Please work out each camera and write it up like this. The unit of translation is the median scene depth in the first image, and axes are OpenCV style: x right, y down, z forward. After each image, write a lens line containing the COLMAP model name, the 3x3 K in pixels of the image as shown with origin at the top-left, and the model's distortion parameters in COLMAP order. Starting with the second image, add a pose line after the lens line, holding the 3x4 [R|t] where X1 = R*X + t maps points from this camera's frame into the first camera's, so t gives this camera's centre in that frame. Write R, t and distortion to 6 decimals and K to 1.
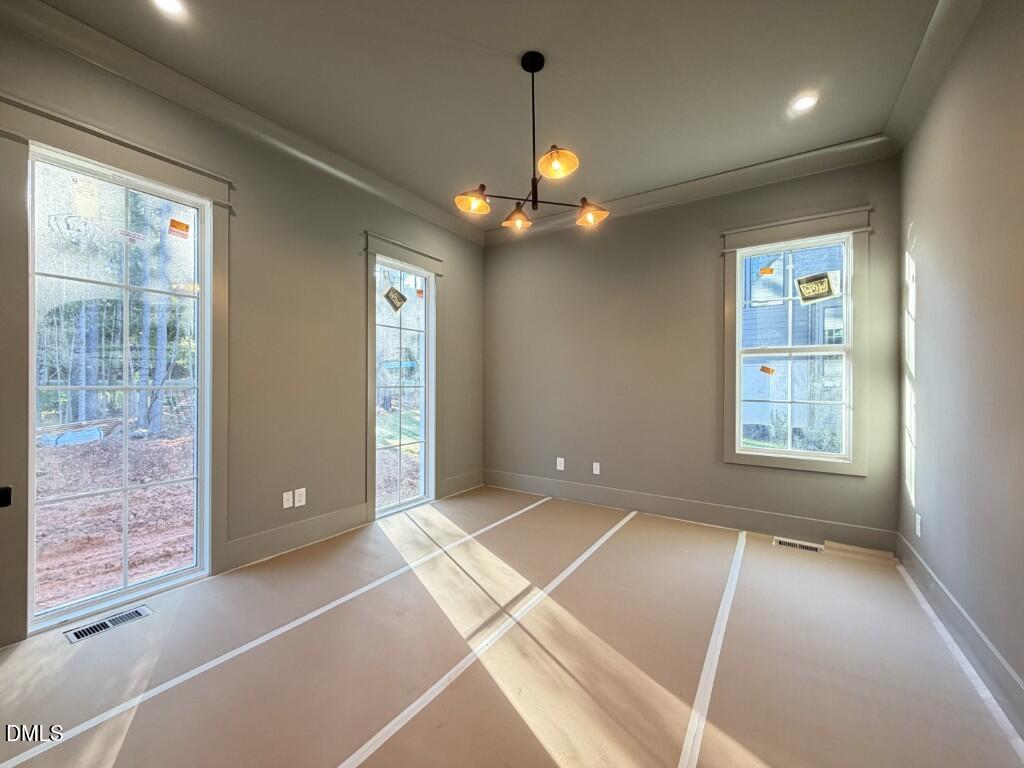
lens RADIAL K [[409.8, 0, 505.4], [0, 409.8, 386.2], [0, 0, 1]] dist [-0.001491, 0.000124]
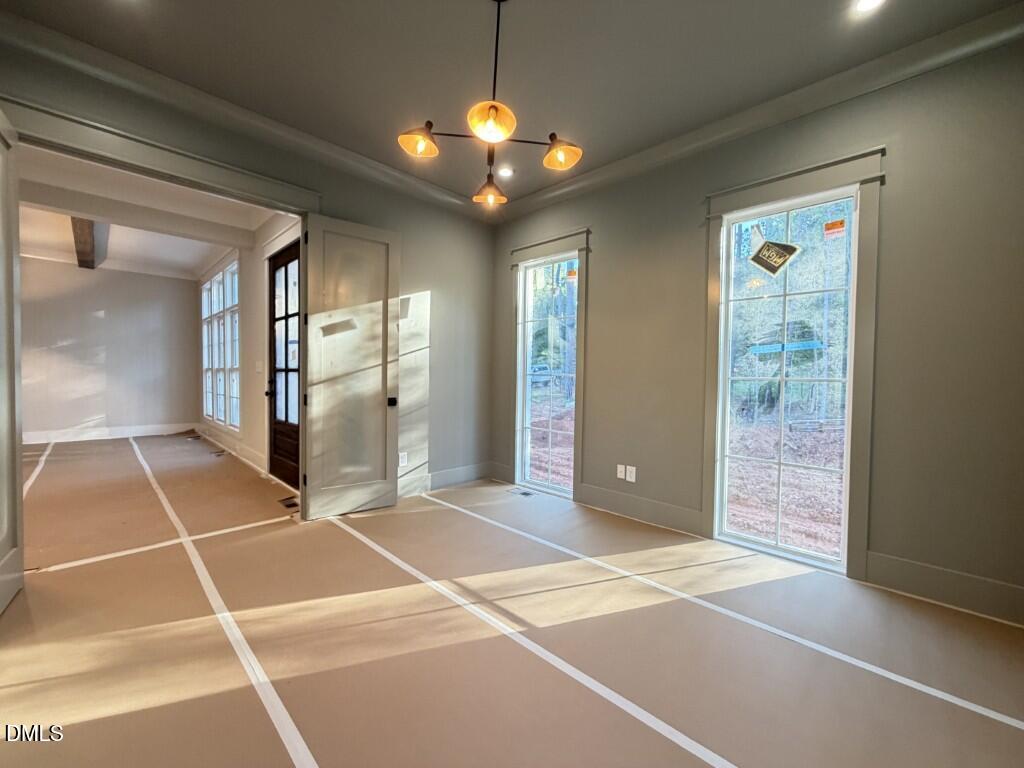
lens RADIAL K [[408.5, 0, 509.5], [0, 408.5, 382.7], [0, 0, 1]] dist [-0.001740, 0.000465]
pose [[-0.185796, 0.013290, -0.982499, 0.544160], [-0.024026, 0.999548, 0.018064, 0.006311], [0.982295, 0.026961, -0.185392, 0.715402]]
